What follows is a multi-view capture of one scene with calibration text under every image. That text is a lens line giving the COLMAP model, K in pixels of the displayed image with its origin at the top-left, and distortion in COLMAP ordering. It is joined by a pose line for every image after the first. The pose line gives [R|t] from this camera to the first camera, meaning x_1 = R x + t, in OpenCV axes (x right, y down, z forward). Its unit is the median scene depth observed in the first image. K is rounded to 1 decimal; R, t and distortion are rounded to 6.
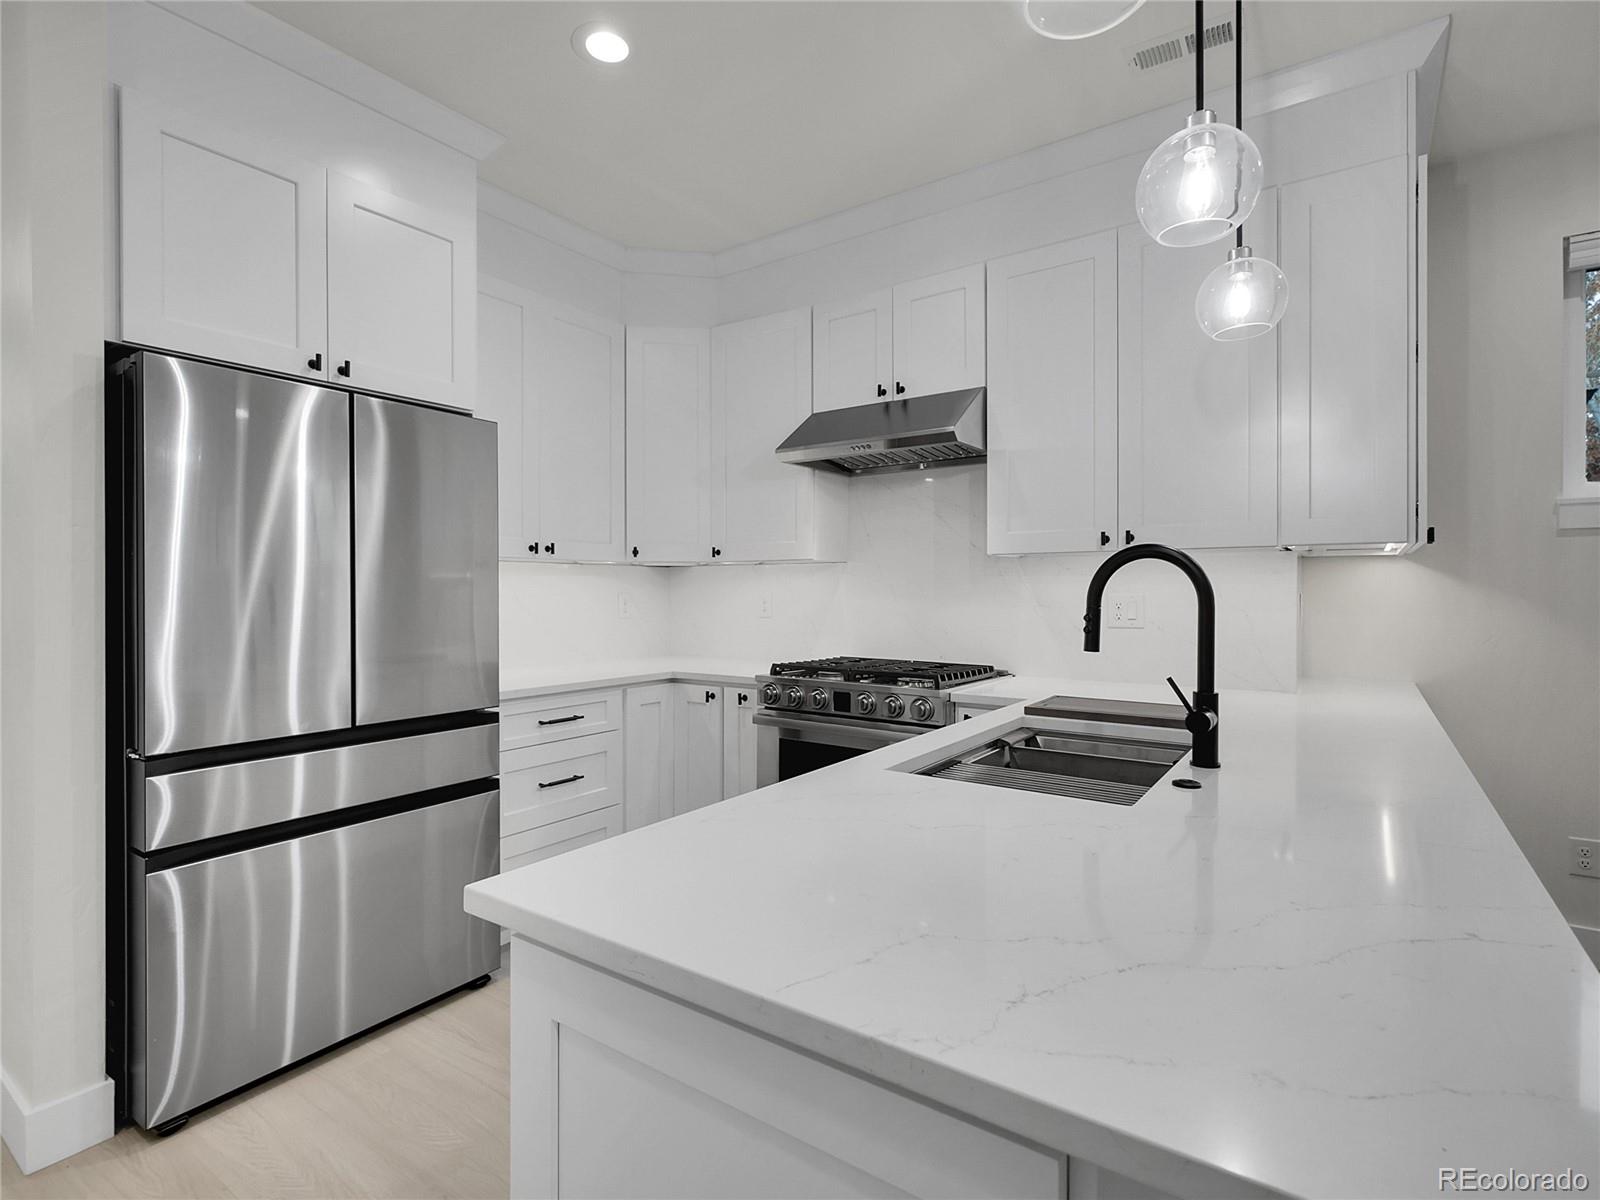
lens RADIAL K [[784.3, 0, 797.2], [0, 784.3, 589.8], [0, 0, 1]] dist [0.004140, -0.000475]
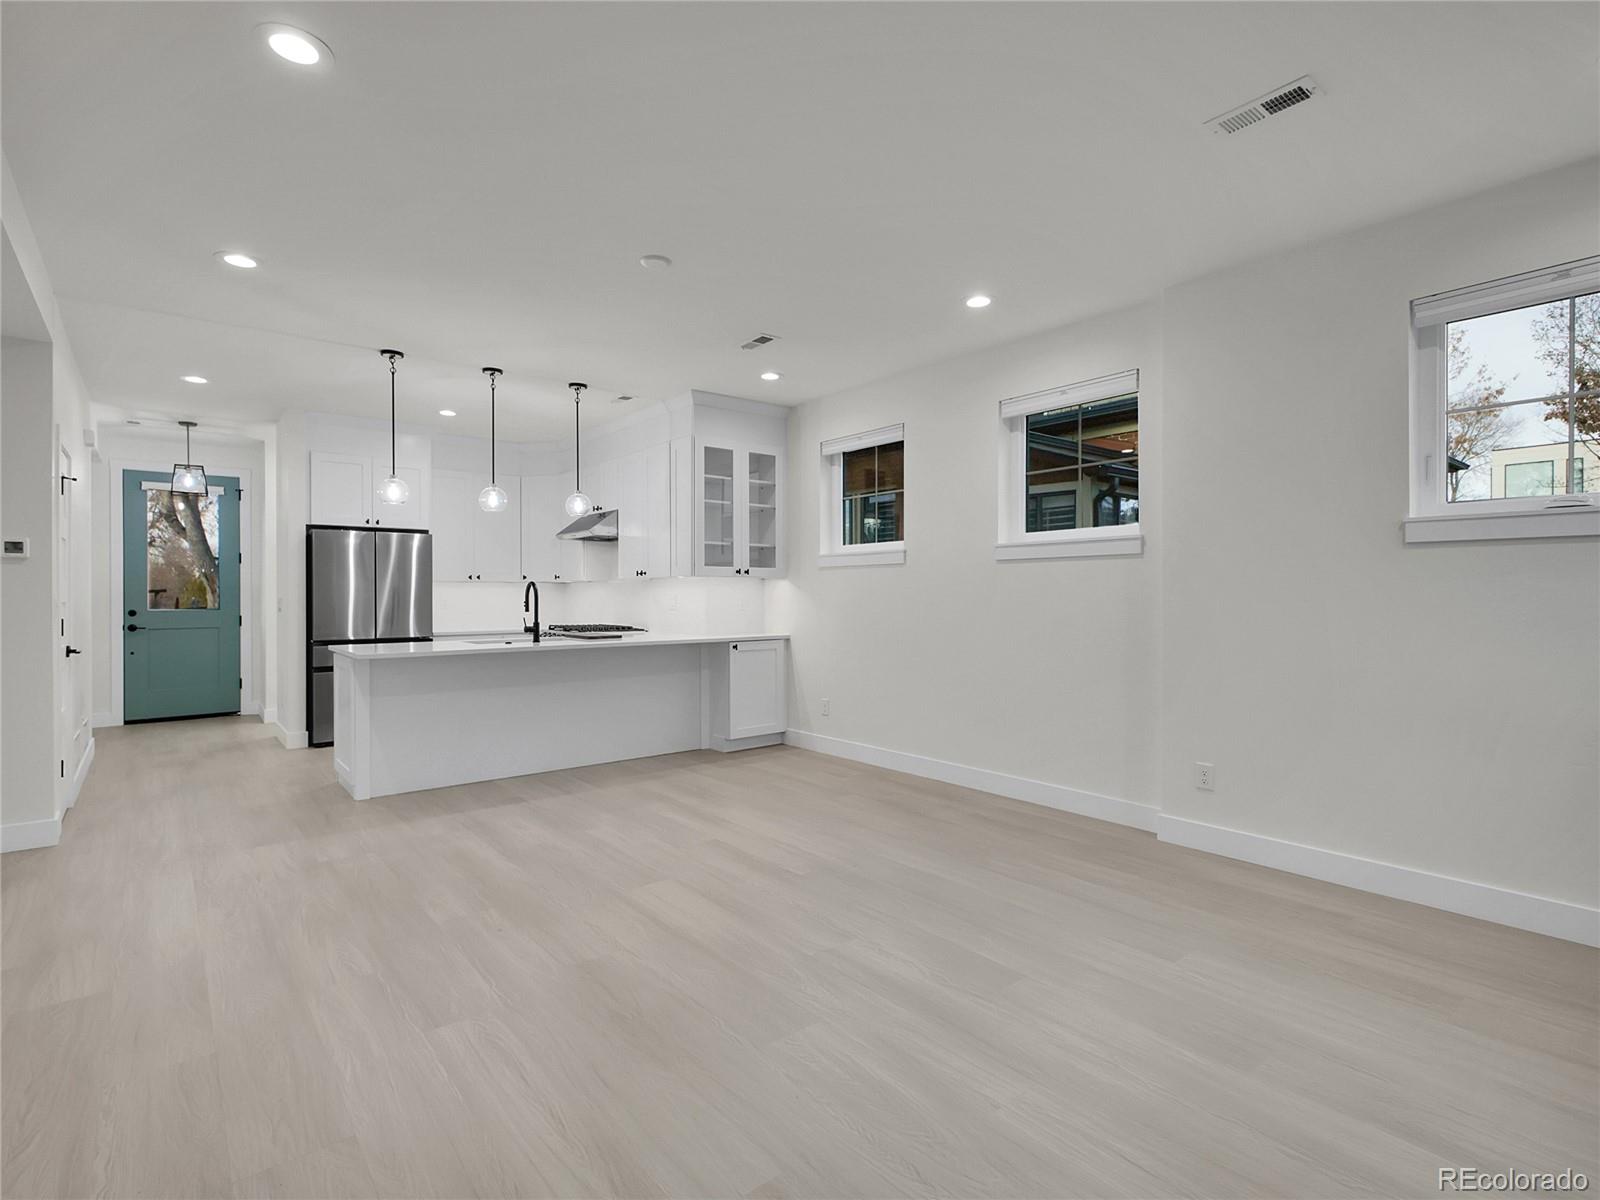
lens RADIAL K [[784.3, 0, 798.9], [0, 784.3, 592.5], [0, 0, 1]] dist [0.004140, -0.000475]
pose [[0.962552, -0.003930, -0.271067, 1.533862], [0.001971, 0.999970, -0.007498, 0.015374], [0.271088, 0.006683, 0.962531, -1.250253]]
